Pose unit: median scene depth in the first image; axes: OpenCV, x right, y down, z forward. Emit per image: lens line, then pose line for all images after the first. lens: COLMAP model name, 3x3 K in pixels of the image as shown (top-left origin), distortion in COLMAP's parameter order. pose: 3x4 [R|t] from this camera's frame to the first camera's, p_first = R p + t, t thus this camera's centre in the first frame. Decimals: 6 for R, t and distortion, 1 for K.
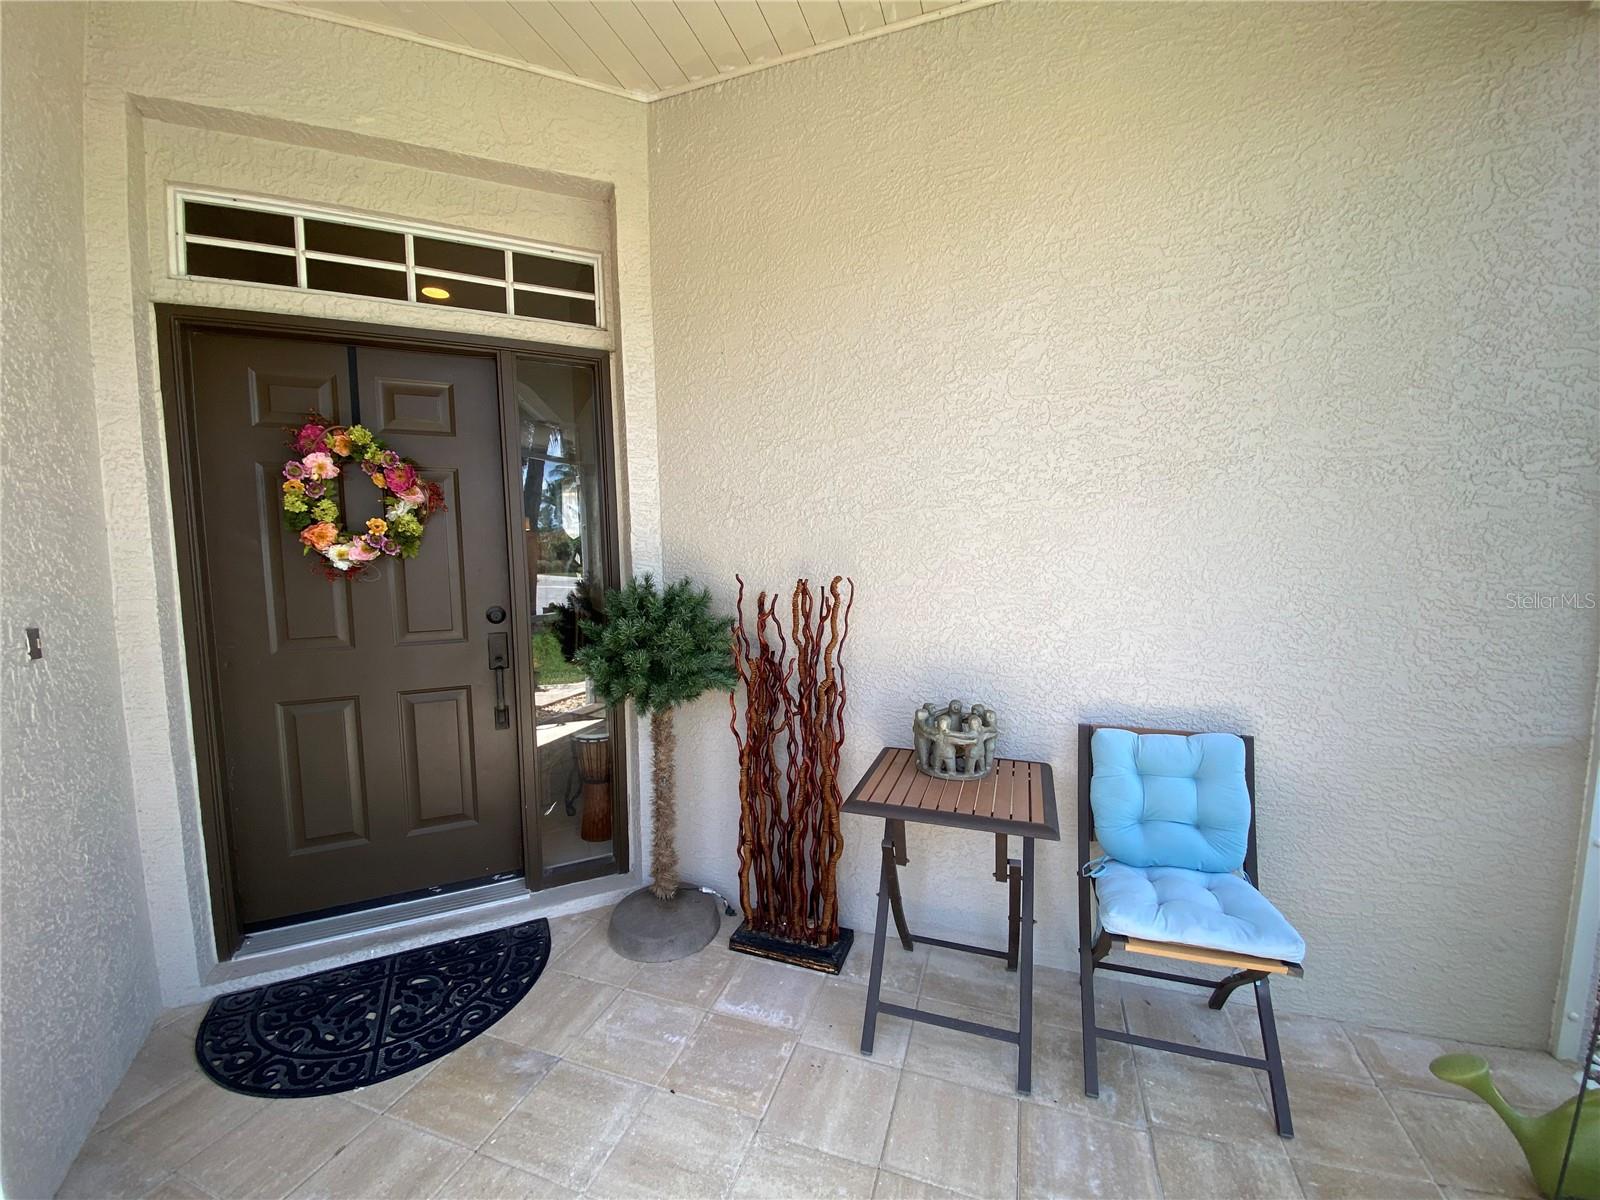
lens RADIAL K [[644.5, 0, 798.3], [0, 644.5, 606.0], [0, 0, 1]] dist [0.030074, -0.026797]
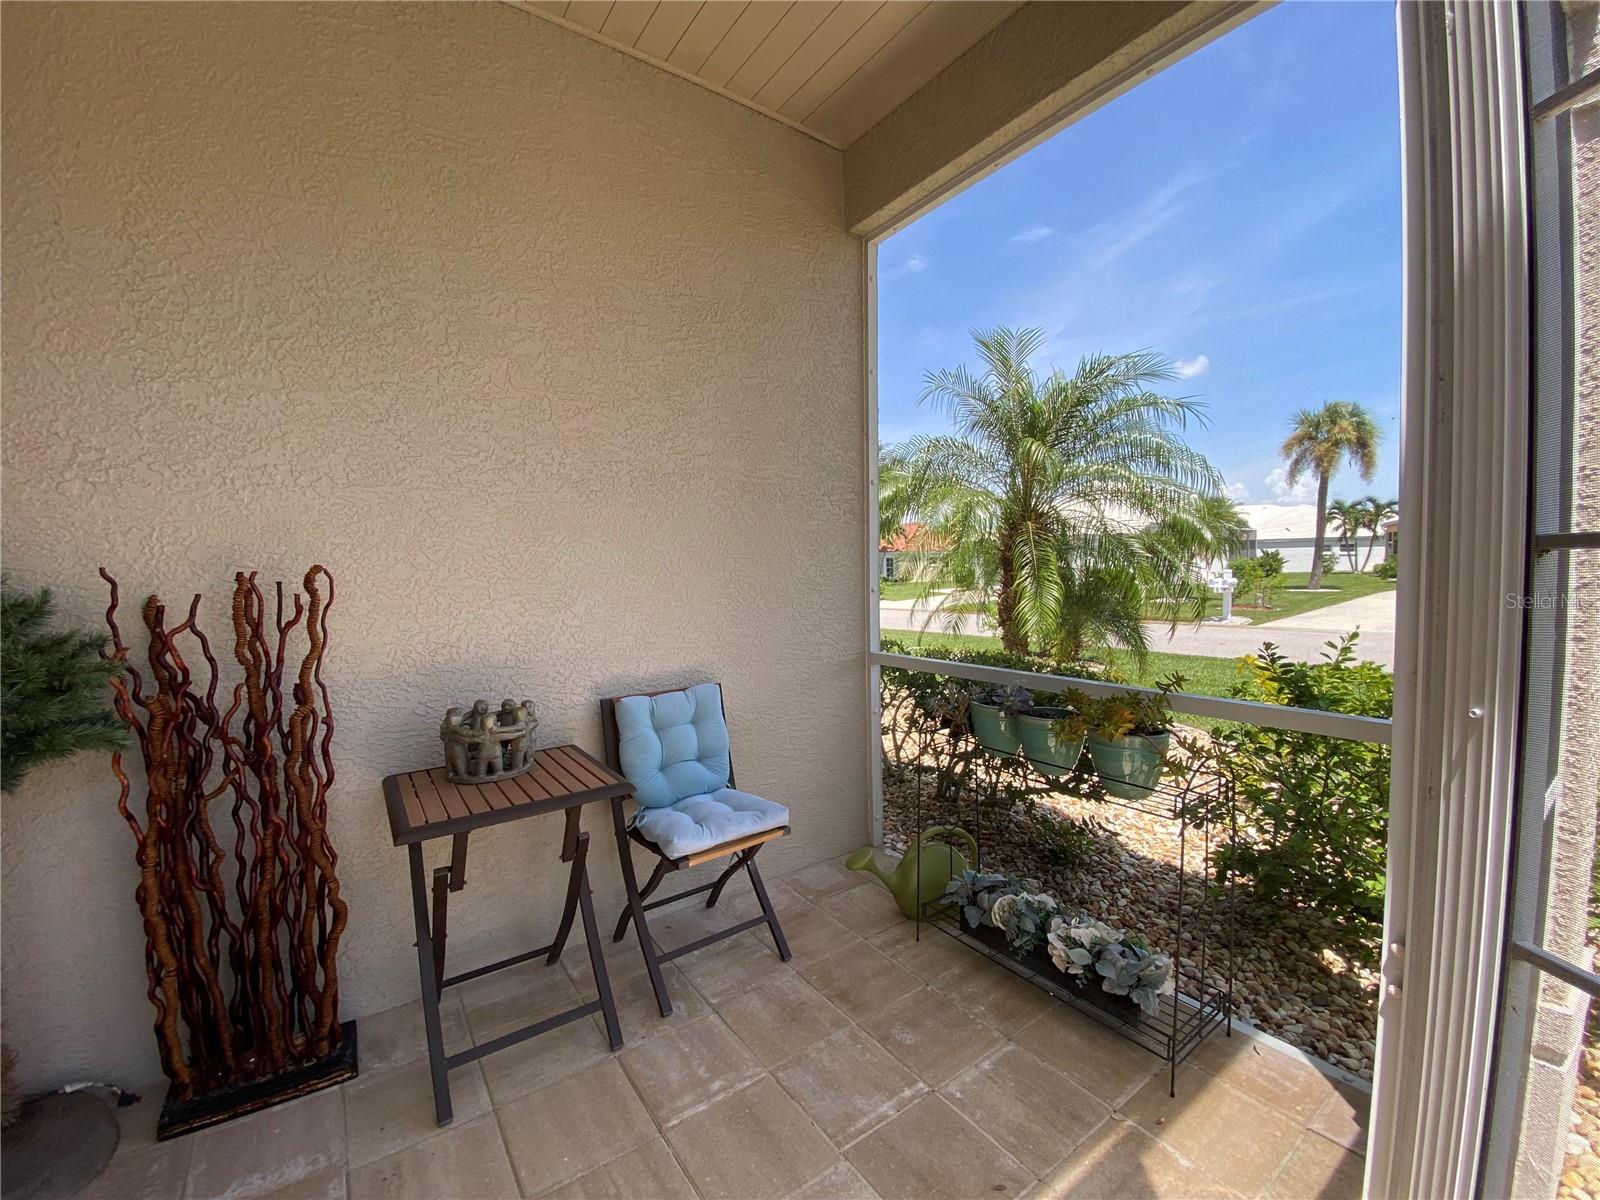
lens RADIAL K [[644.5, 0, 798.3], [0, 644.5, 606.0], [0, 0, 1]] dist [0.030074, -0.026797]
pose [[0.571085, -0.045507, 0.819628, -0.262322], [0.080148, 0.996783, -0.000501, 0.051036], [-0.816969, 0.065978, 0.572895, 0.091495]]
